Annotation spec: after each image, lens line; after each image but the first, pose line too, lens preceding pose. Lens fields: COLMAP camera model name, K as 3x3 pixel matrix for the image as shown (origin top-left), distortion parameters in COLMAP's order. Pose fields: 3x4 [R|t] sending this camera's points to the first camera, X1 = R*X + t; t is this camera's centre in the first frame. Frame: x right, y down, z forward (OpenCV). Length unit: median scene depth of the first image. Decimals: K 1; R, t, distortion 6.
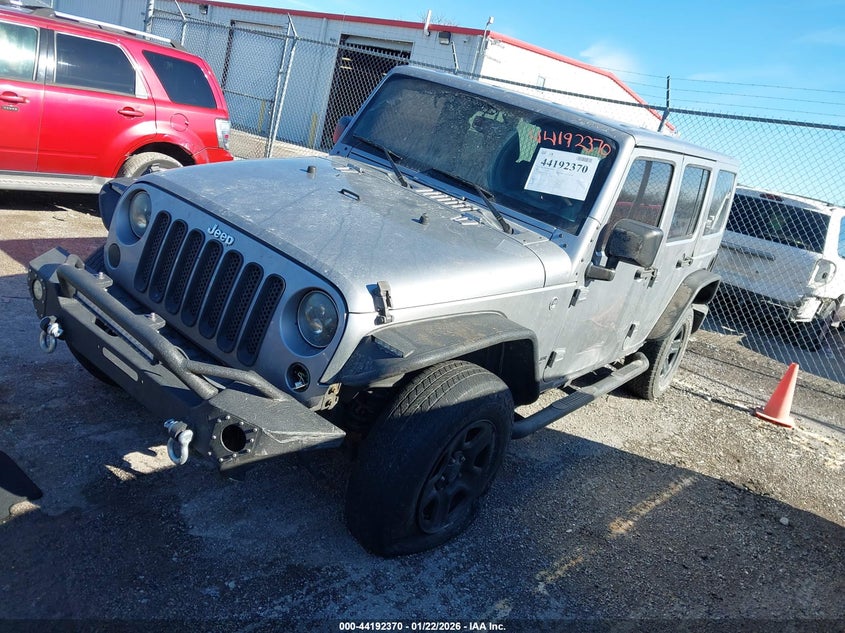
lens RADIAL K [[662.1, 0, 422.5], [0, 662.1, 316.5], [0, 0, 1]] dist [0.003769, 0.003821]
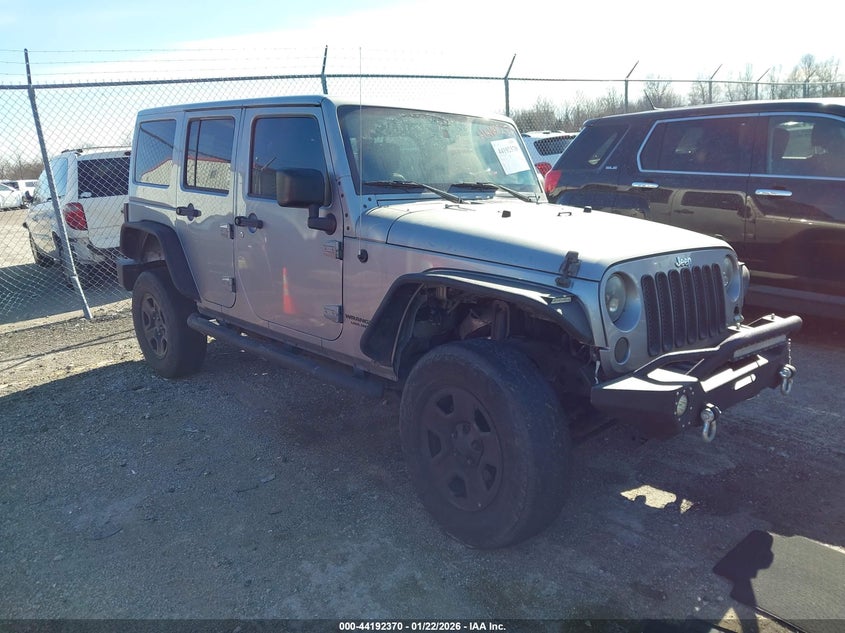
lens RADIAL K [[676.4, 0, 424.4], [0, 676.4, 326.6], [0, 0, 1]] dist [0.003517, -0.002991]
pose [[0.160300, -0.469891, 0.868048, -1.180703], [0.360094, 0.846650, 0.391810, -0.529970], [-0.919041, 0.249772, 0.304923, 0.853206]]
